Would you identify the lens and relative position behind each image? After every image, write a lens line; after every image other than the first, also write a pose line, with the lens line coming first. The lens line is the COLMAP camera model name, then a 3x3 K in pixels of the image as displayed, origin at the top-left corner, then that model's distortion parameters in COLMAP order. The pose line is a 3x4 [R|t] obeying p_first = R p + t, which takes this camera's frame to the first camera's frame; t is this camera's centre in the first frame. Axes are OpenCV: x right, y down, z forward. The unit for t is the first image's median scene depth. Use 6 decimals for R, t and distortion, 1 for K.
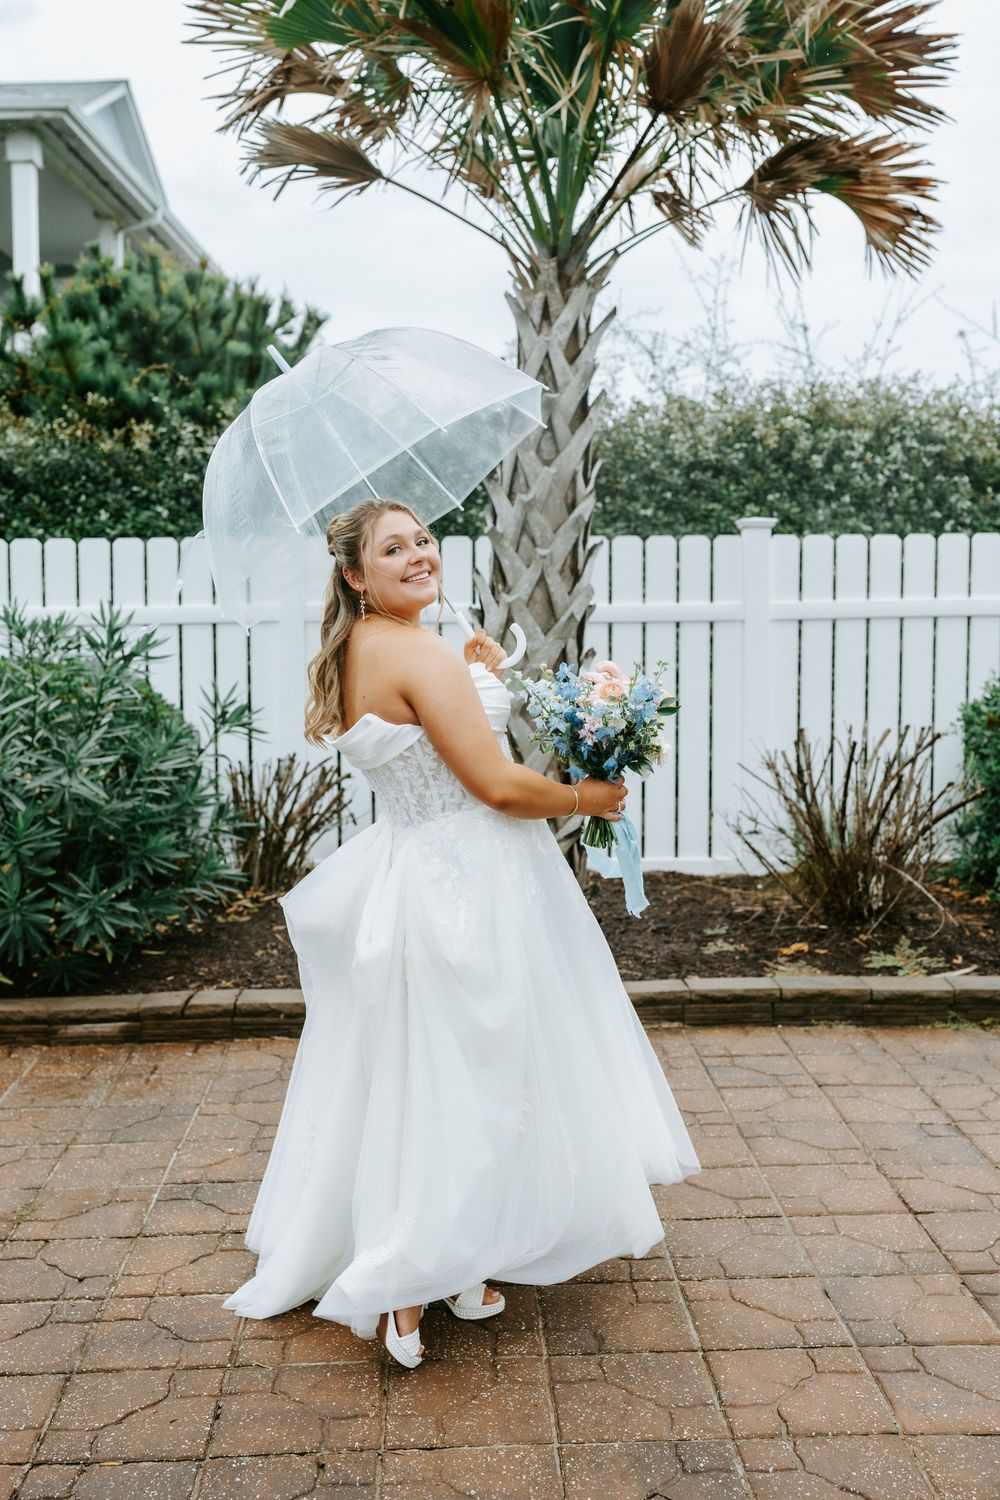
lens RADIAL K [[1387.6, 0, 500.5], [0, 1387.6, 691.4], [0, 0, 1]] dist [0.004403, 0.002966]
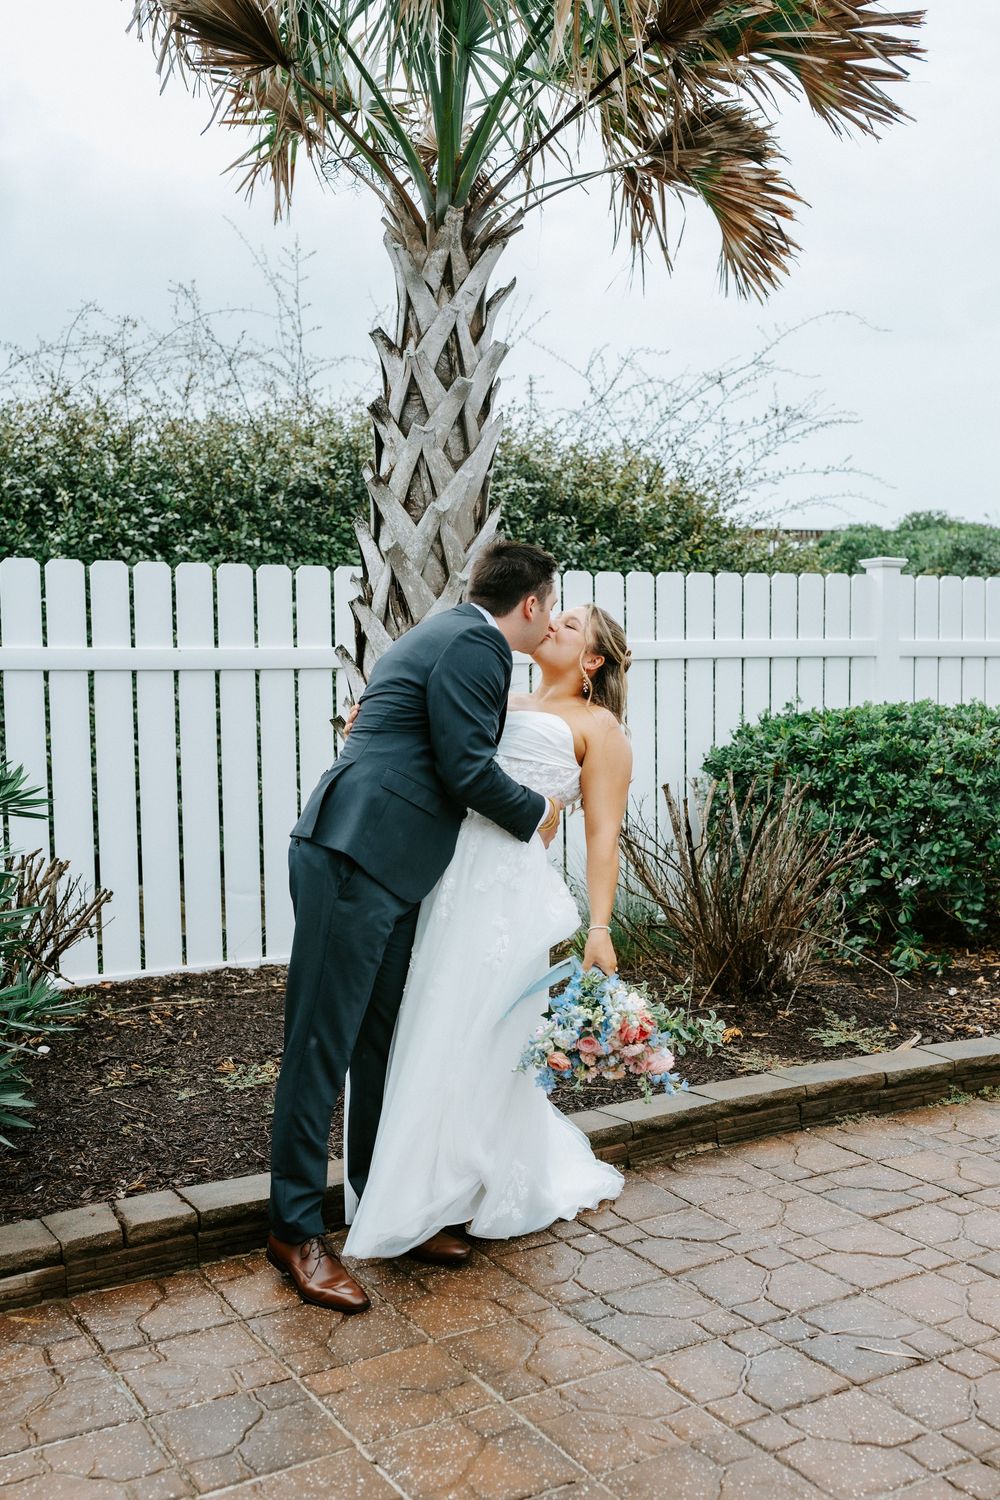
lens RADIAL K [[1454.4, 0, 500.0], [0, 1454.4, 750.0], [0, 0, 1]] dist [0.006673, 0.002960]
pose [[0.895161, -0.031133, 0.444654, -0.321353], [0.030139, 0.999502, 0.009306, -0.007699], [-0.444723, 0.005071, 0.895654, 0.239800]]
